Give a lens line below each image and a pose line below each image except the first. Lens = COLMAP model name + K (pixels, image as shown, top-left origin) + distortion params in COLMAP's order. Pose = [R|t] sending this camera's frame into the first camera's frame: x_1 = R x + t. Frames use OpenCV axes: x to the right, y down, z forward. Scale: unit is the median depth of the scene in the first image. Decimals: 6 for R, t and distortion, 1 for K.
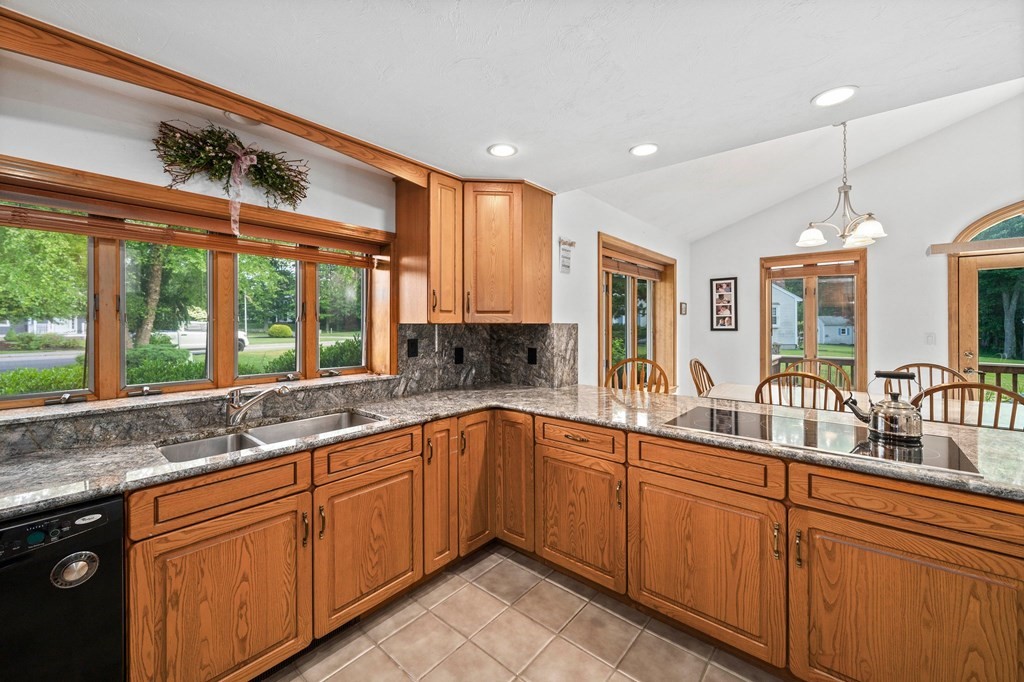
lens RADIAL K [[403.2, 0, 507.6], [0, 403.2, 323.6], [0, 0, 1]] dist [0.000892, -0.000209]
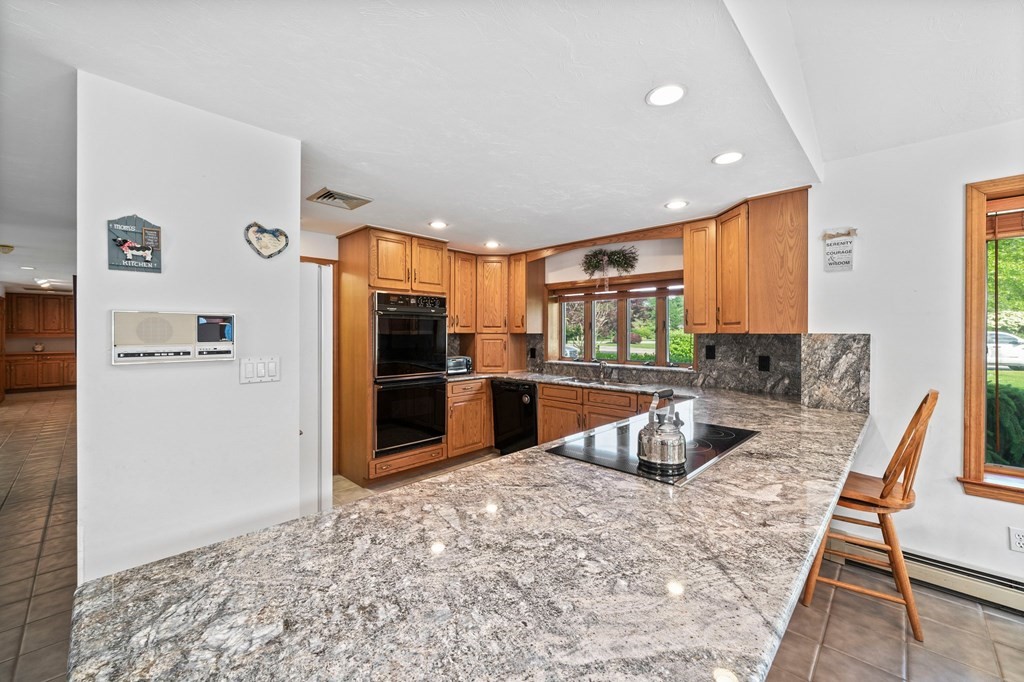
lens RADIAL K [[387.6, 0, 509.2], [0, 387.6, 333.3], [0, 0, 1]] dist [0.000902, 0.000038]
pose [[-0.049869, 0.001034, -0.998755, 0.953099], [0.000464, 0.999999, 0.001012, -0.002493], [0.998756, -0.000413, -0.049869, 0.373091]]
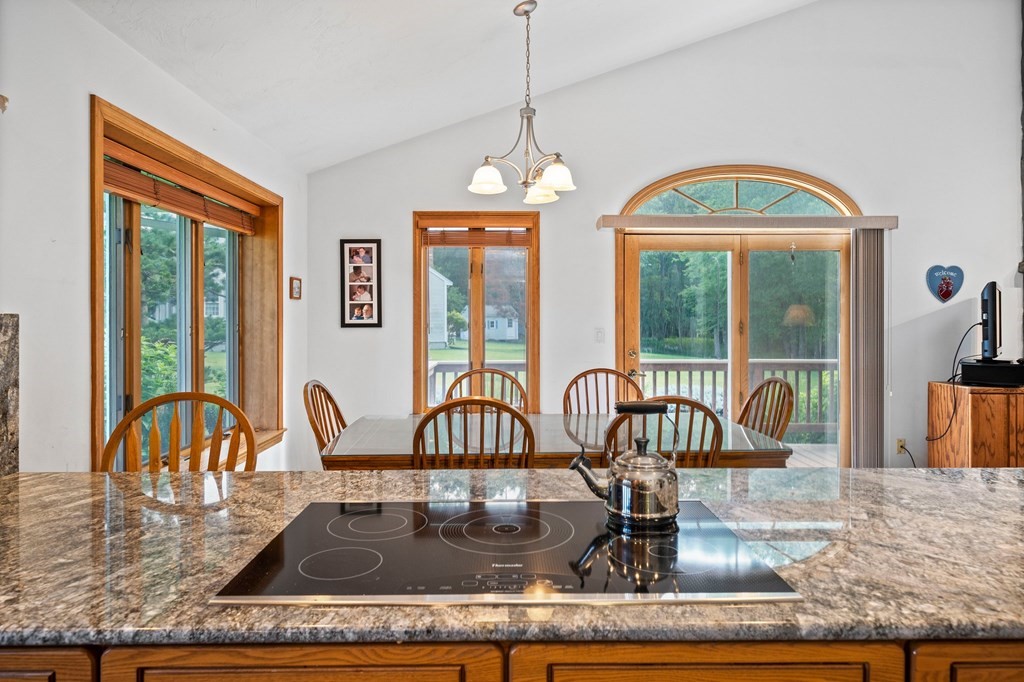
lens RADIAL K [[623.3, 0, 515.2], [0, 623.3, 318.4], [0, 0, 1]] dist [0.001089, 0.001986]
pose [[0.739984, -0.001030, 0.672624, 0.128964], [-0.002452, 0.999988, 0.004229, 0.000088], [-0.672620, -0.004778, 0.739973, 0.251404]]
